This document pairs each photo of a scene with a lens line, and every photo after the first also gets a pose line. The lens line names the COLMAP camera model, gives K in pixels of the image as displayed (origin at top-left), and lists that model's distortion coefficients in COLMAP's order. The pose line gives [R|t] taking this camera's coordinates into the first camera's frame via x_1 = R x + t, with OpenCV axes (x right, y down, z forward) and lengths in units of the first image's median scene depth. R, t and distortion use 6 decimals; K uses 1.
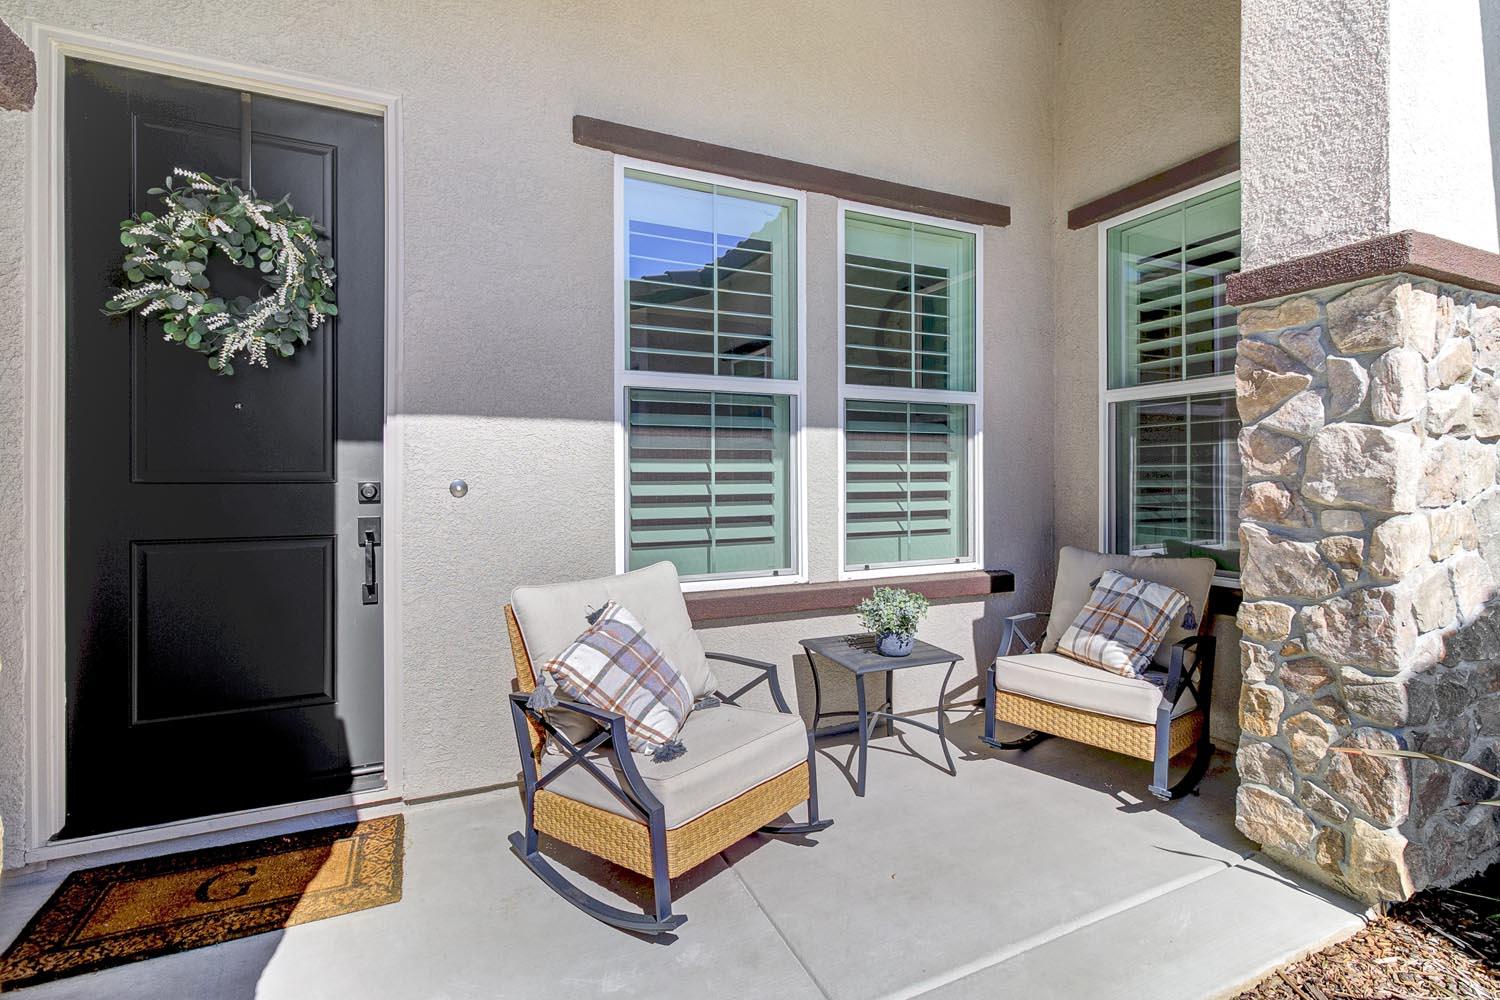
lens RADIAL K [[721.9, 0, 772.6], [0, 721.9, 482.4], [0, 0, 1]] dist [-0.012975, 0.001044]
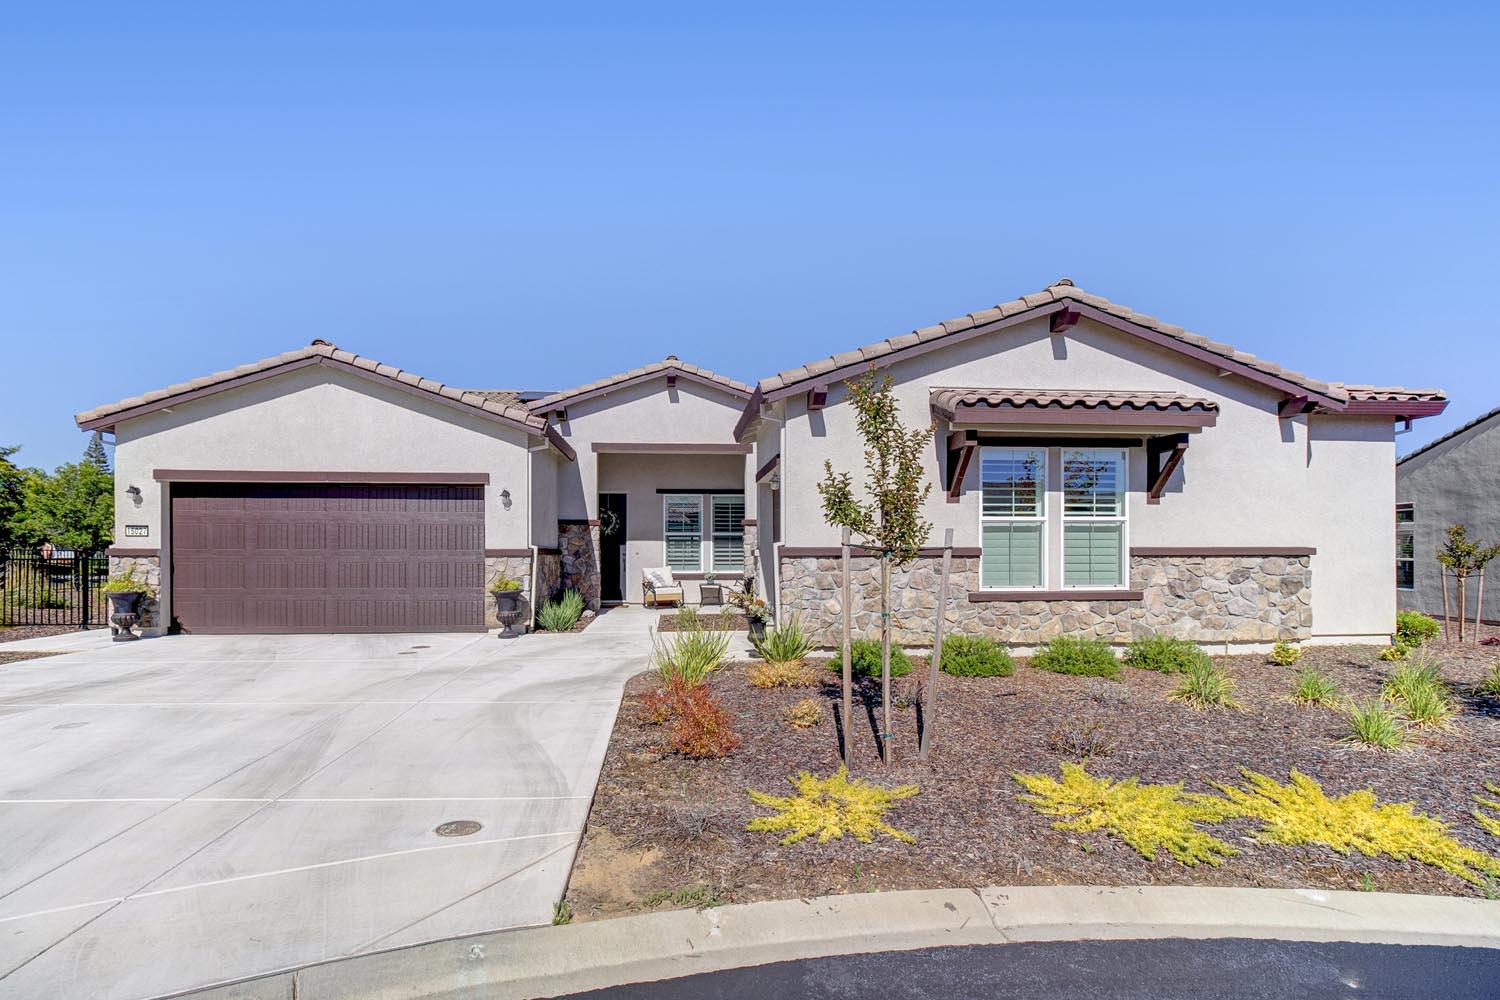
lens RADIAL K [[721.9, 0, 754.7], [0, 721.9, 545.6], [0, 0, 1]] dist [-0.012975, 0.001044]
pose [[0.944724, -0.003114, -0.327852, 2.221972], [-0.003211, 0.999819, -0.018749, 0.048075], [0.327851, 0.018766, 0.944543, -3.933020]]
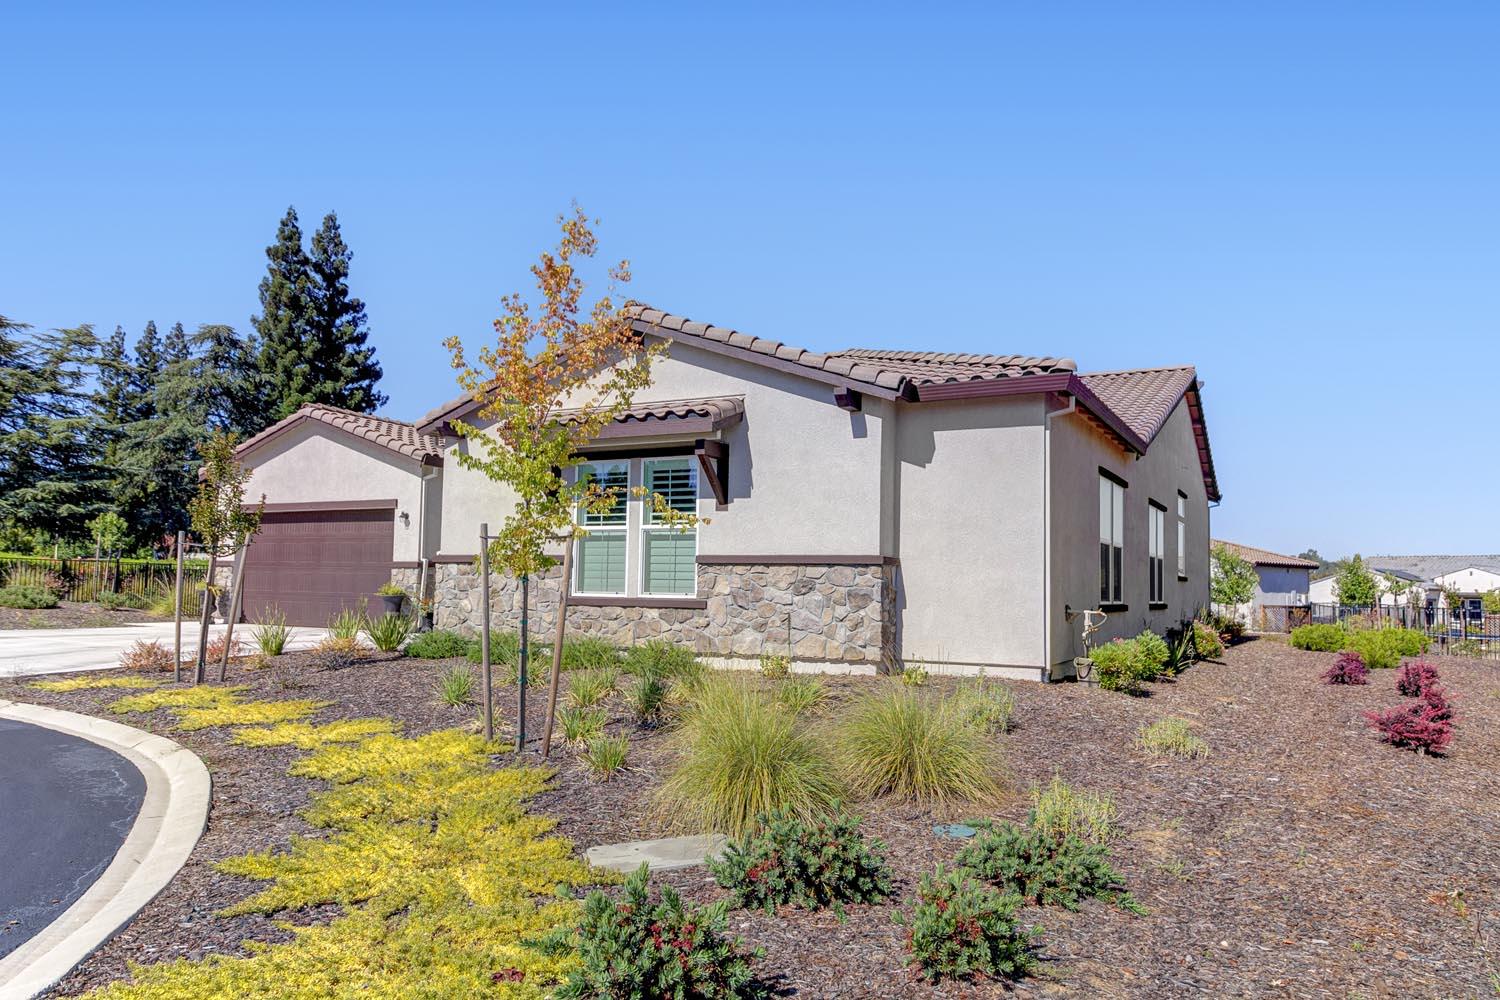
lens RADIAL K [[1033.0, 0, 773.8], [0, 1033.0, 526.6], [0, 0, 1]] dist [-0.013888, 0.001549]
pose [[0.614775, -0.037304, -0.787820, 6.175634], [-0.026744, 0.997320, -0.068093, 0.155012], [0.788249, 0.062931, 0.612130, -2.974869]]
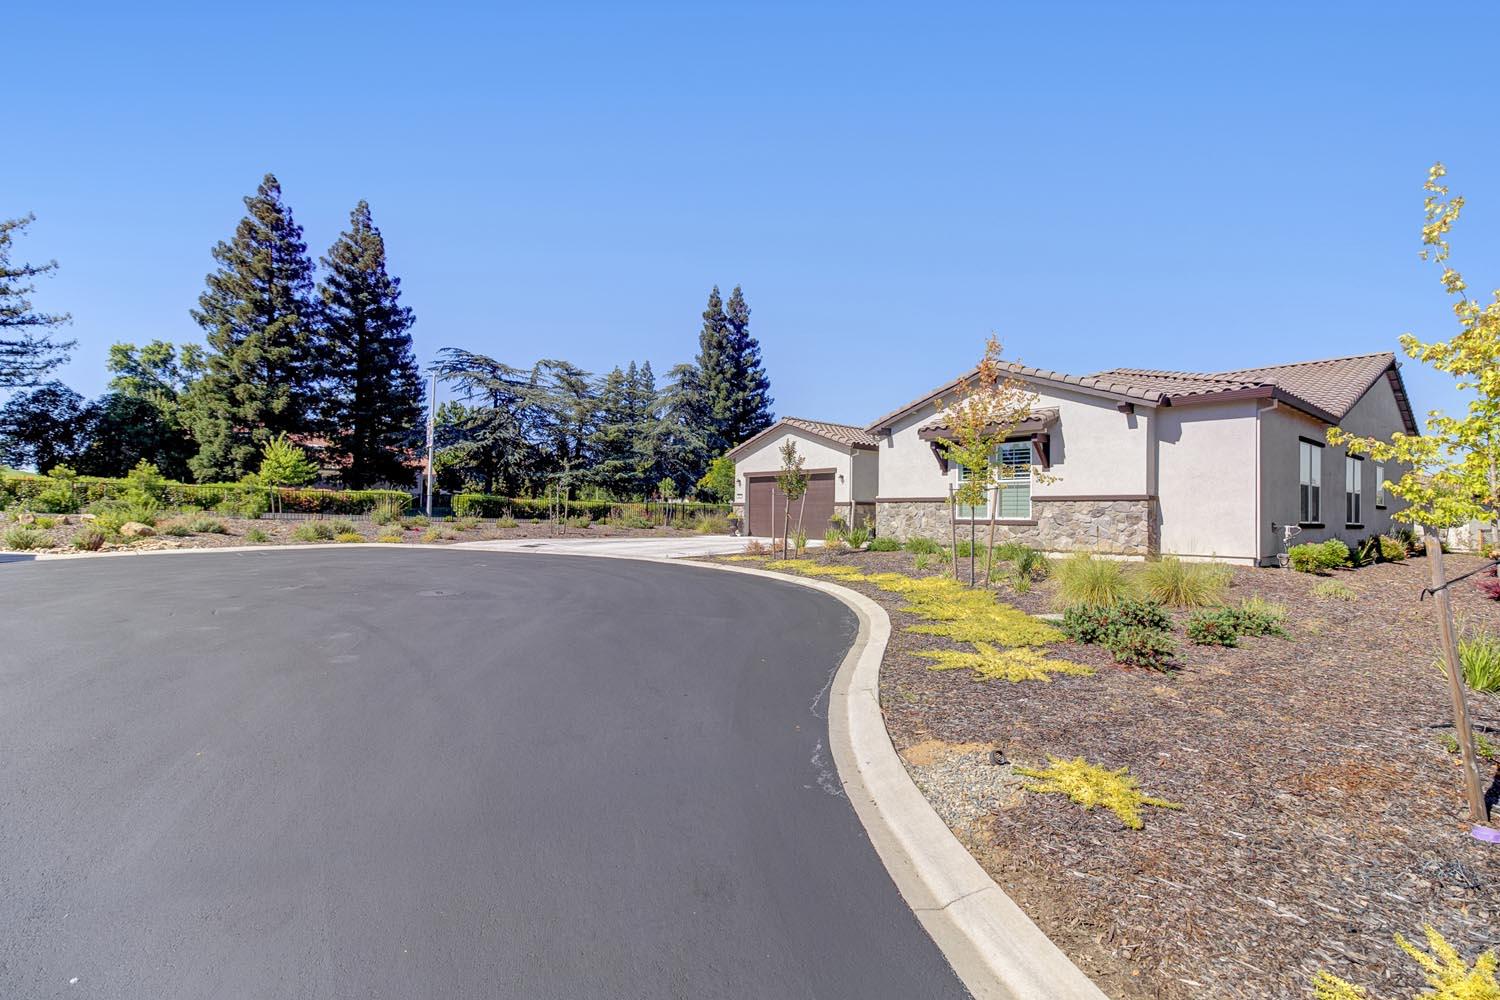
lens RADIAL K [[721.9, 0, 736.4], [0, 721.9, 506.5], [0, 0, 1]] dist [-0.012975, 0.001044]
pose [[0.273147, -0.009536, -0.961925, 7.200066], [-0.024806, 0.999549, -0.016953, 0.214466], [0.961652, 0.028492, 0.272787, -4.187690]]
